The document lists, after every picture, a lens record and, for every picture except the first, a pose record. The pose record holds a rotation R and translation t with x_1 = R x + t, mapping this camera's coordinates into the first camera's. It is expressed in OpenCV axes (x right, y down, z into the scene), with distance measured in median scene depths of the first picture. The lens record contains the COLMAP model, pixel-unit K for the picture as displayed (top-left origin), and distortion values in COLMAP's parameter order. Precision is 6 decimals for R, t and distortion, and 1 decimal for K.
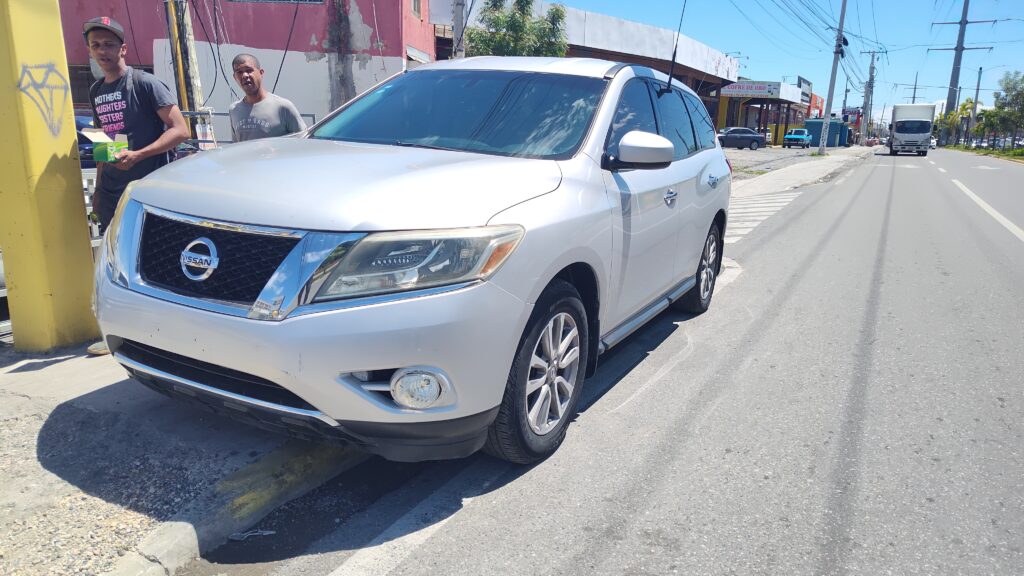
lens RADIAL K [[705.0, 0, 512.0], [0, 705.0, 288.0], [0, 0, 1]] dist [0.051490, -0.077401]
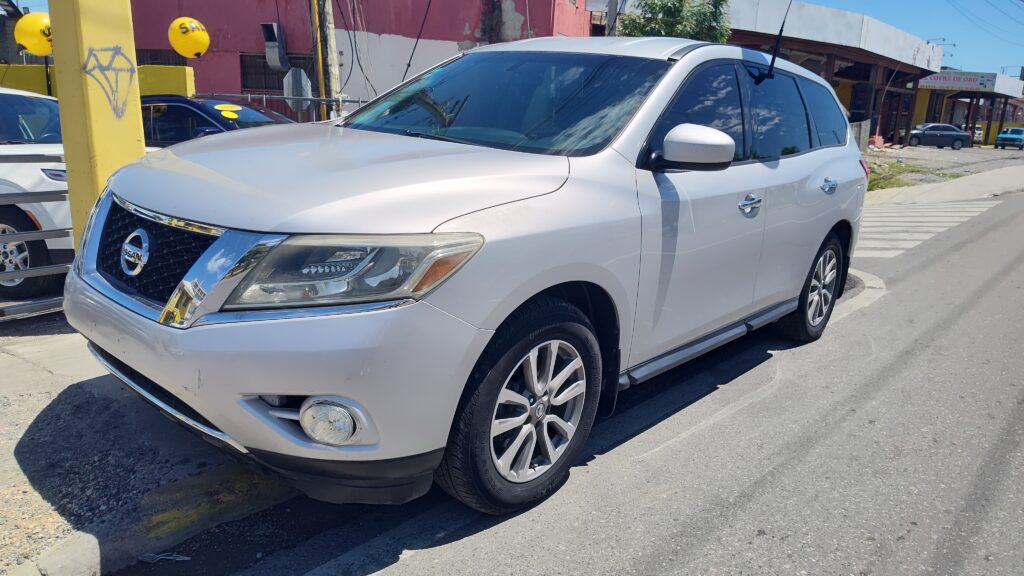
lens RADIAL K [[705.0, 0, 512.0], [0, 705.0, 288.0], [0, 0, 1]] dist [0.051490, -0.077401]
pose [[0.970912, 0.071512, -0.228507, 0.162423], [-0.068730, 0.997432, 0.020120, -0.030907], [0.229359, -0.003830, 0.973334, 0.139142]]
